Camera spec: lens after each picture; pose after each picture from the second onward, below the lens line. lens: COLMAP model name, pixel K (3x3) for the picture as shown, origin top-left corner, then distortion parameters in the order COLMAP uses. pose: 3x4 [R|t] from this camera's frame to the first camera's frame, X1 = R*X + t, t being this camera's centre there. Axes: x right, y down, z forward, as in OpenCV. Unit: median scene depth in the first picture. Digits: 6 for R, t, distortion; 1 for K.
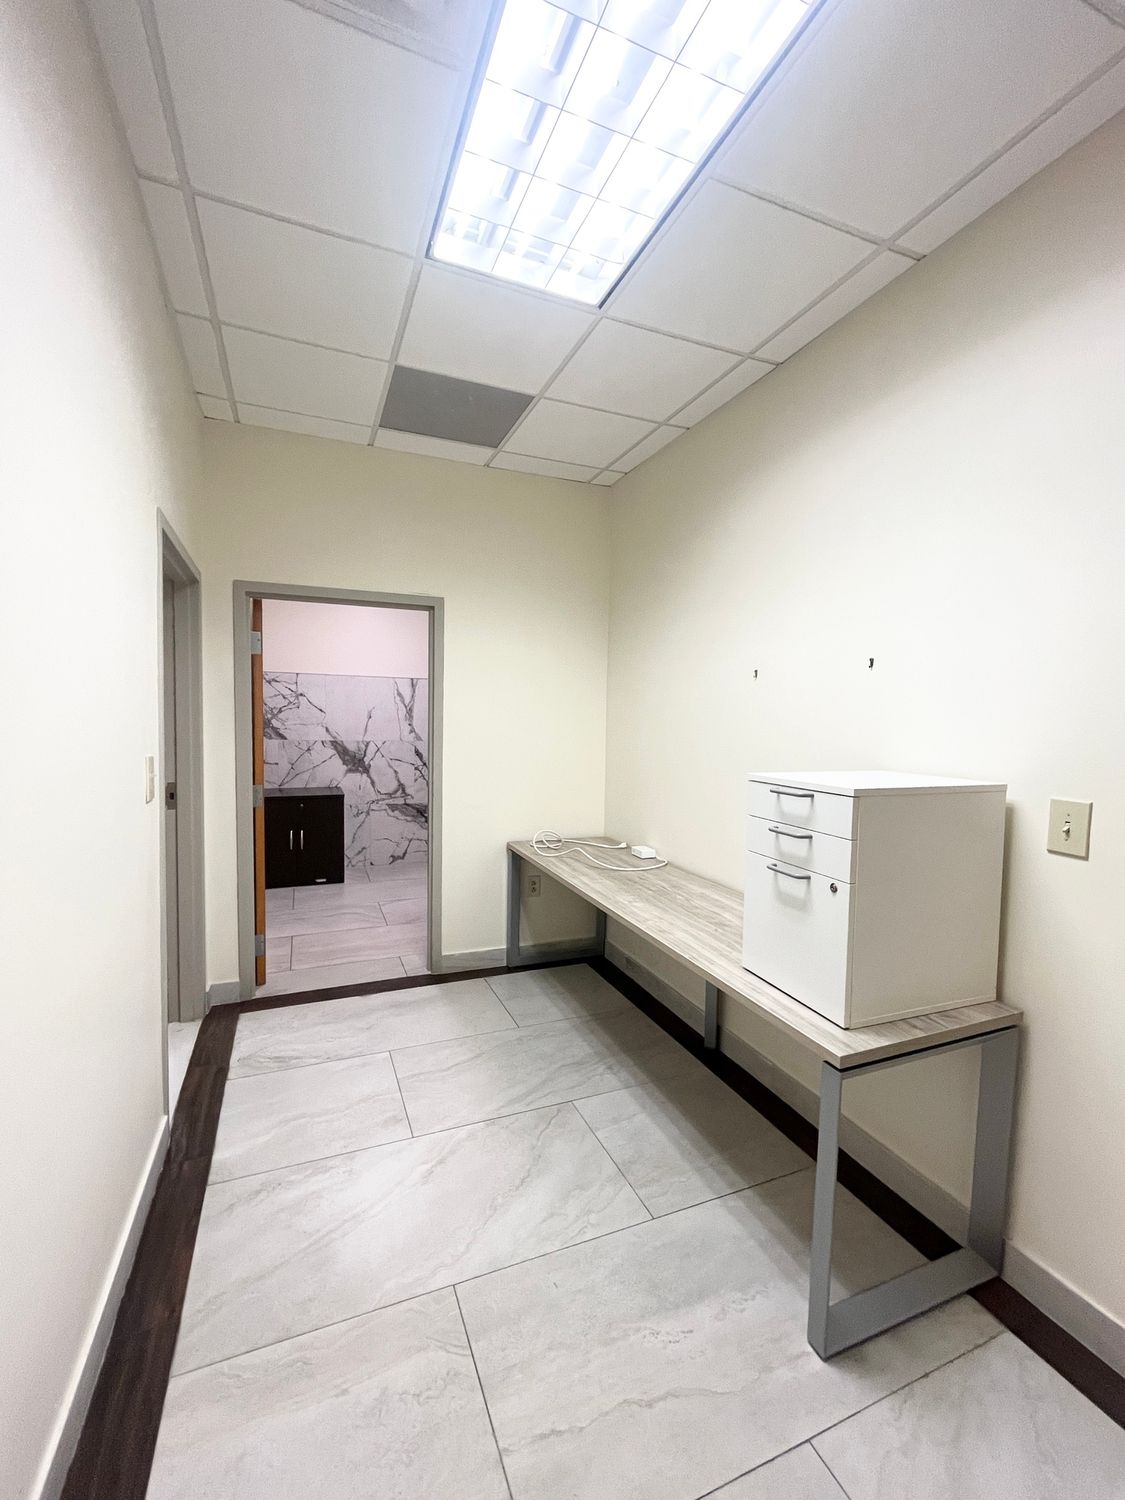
lens RADIAL K [[609.9, 0, 568.7], [0, 609.9, 749.1], [0, 0, 1]] dist [0.002716, -0.000287]
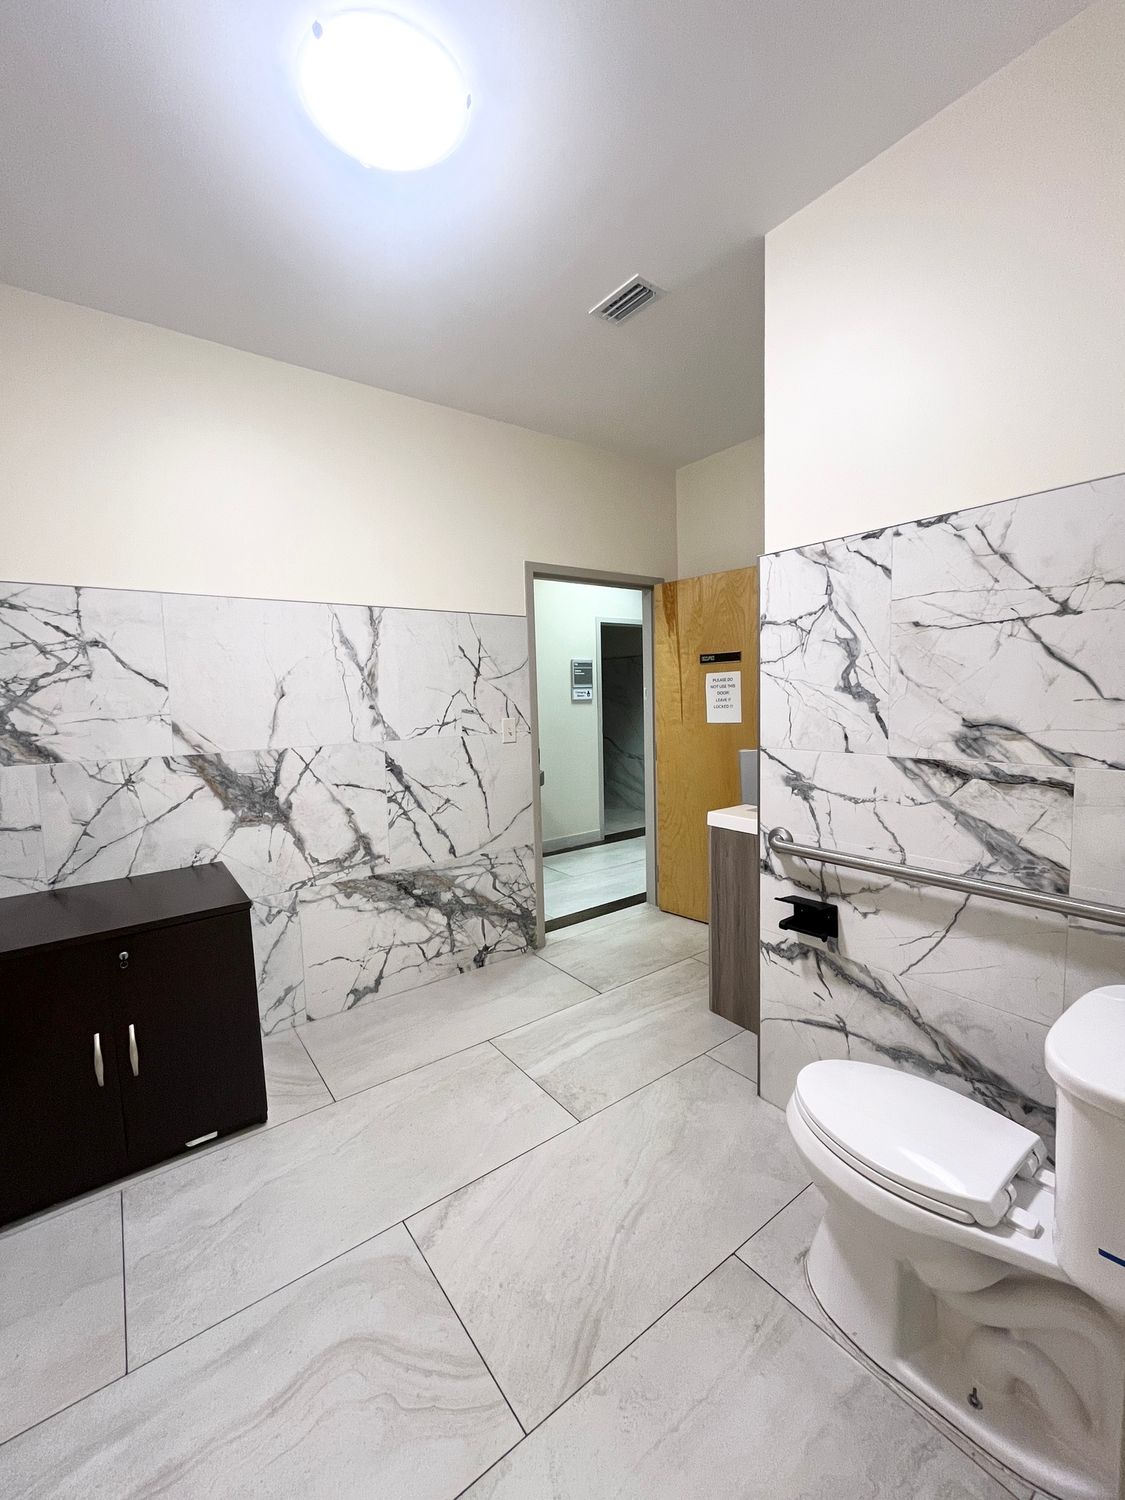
lens RADIAL K [[609.9, 0, 568.7], [0, 609.9, 749.1], [0, 0, 1]] dist [0.002716, -0.000287]
pose [[0.971481, -0.070938, 0.226256, -0.227534], [0.063094, 0.997135, 0.041724, -0.018625], [-0.228567, -0.026259, 0.973174, 0.526955]]
